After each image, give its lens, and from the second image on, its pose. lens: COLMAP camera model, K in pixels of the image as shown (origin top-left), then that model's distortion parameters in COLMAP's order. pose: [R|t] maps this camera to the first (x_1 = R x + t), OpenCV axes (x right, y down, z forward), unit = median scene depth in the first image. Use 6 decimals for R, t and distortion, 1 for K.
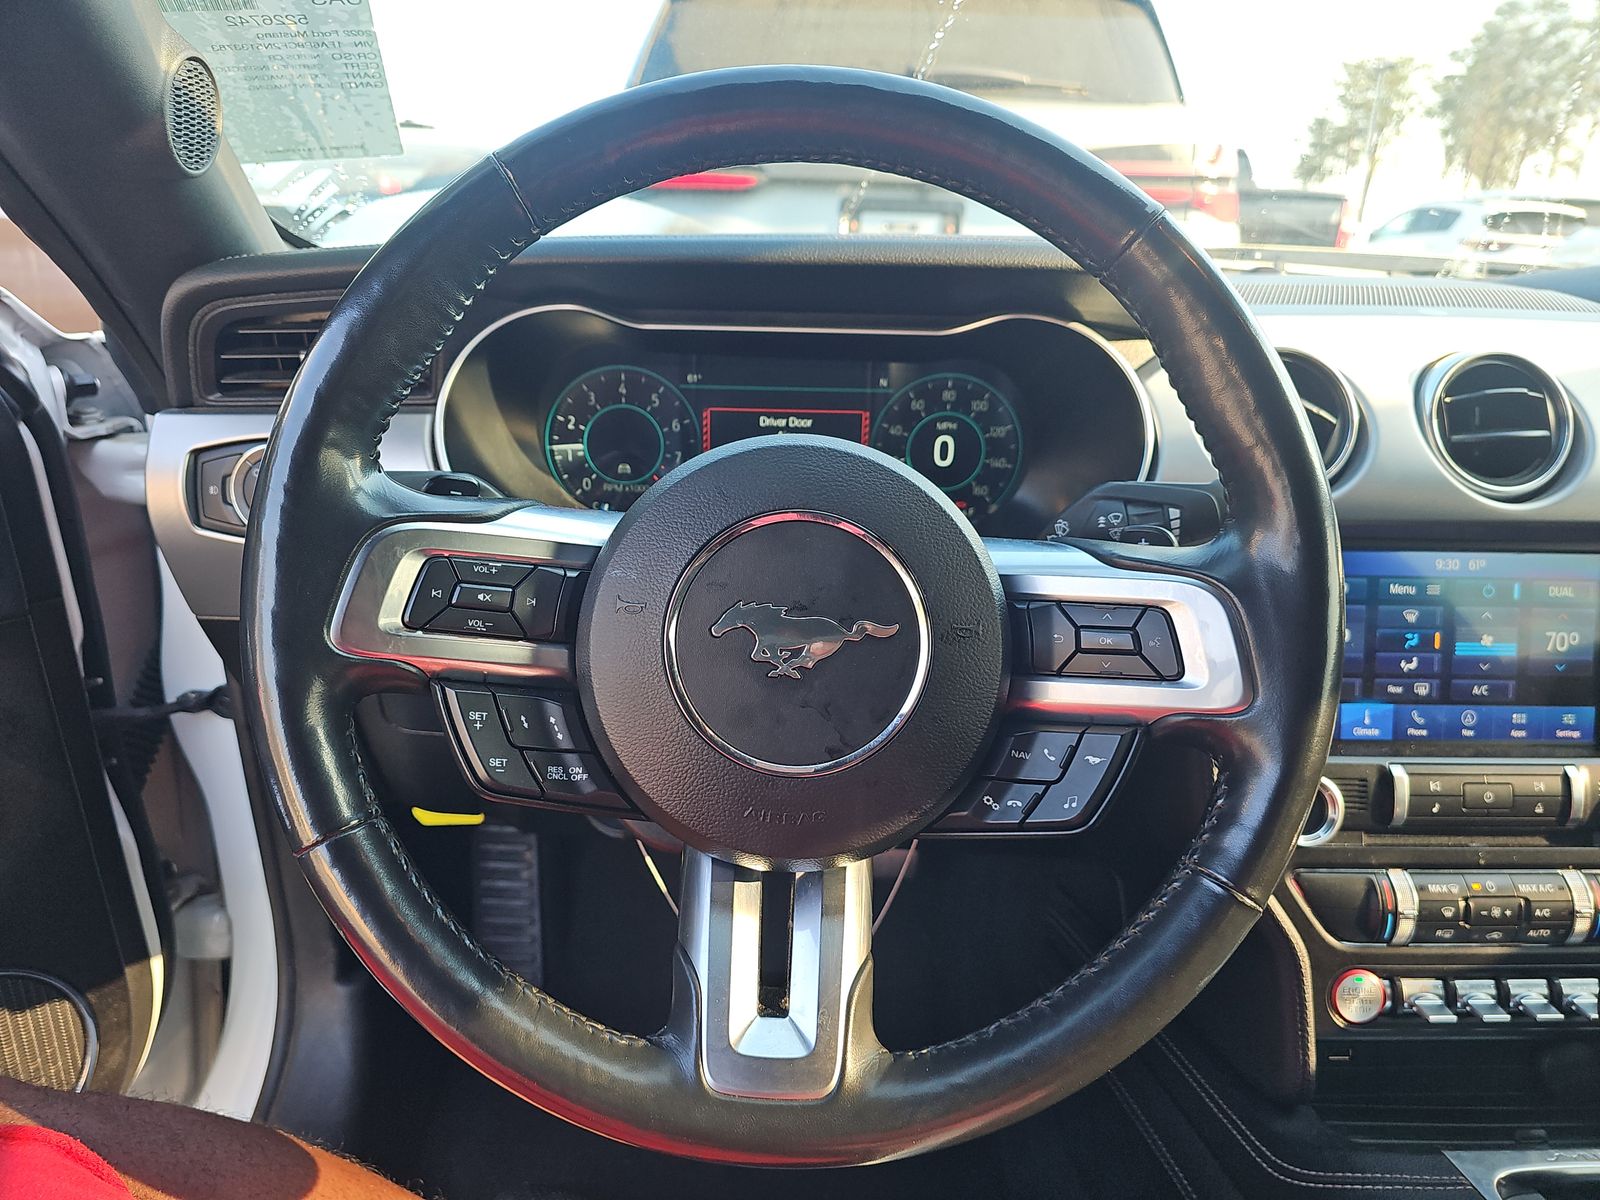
lens RADIAL K [[1075.1, 0, 801.7], [0, 1075.1, 608.2], [0, 0, 1]] dist [0.034425, -0.025644]
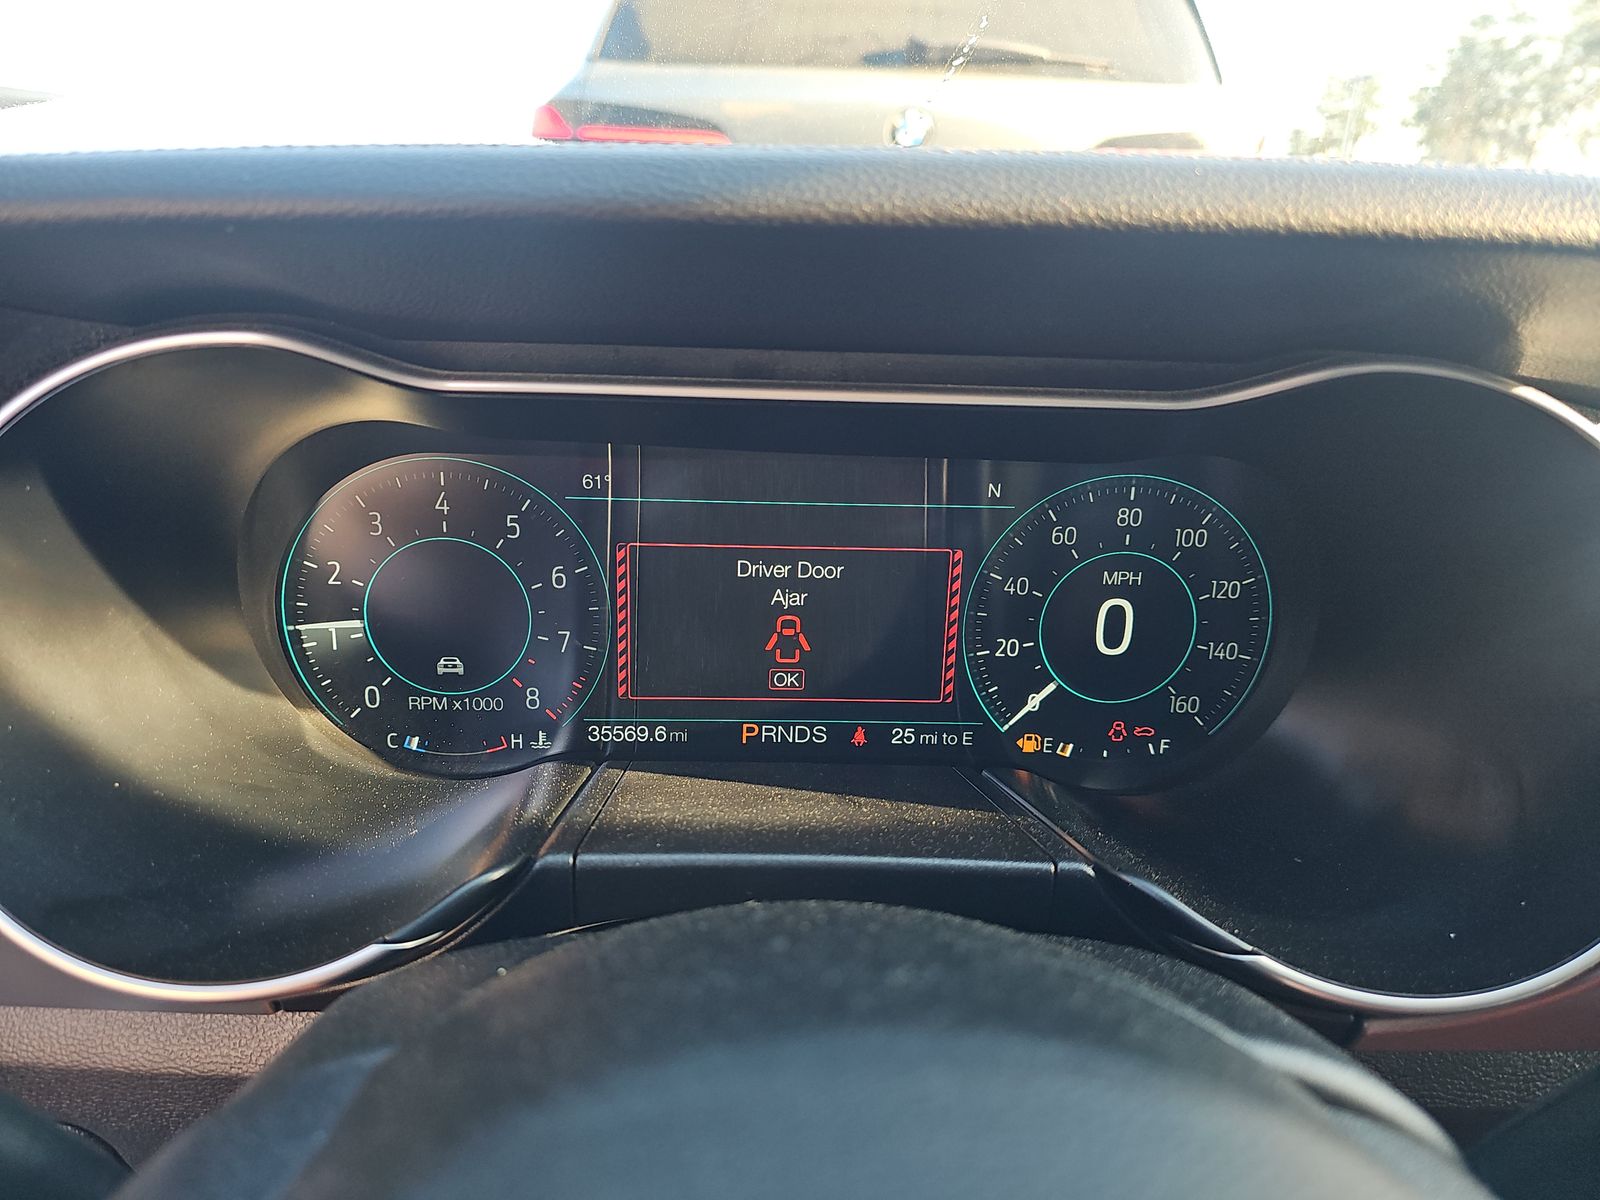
lens RADIAL K [[1075.1, 0, 794.7], [0, 1075.1, 593.1], [0, 0, 1]] dist [0.034425, -0.025644]
pose [[0.999885, 0.001362, 0.015091, -0.020454], [-0.001101, 0.999850, -0.017305, -0.161088], [-0.015112, 0.017287, 0.999736, 0.542188]]
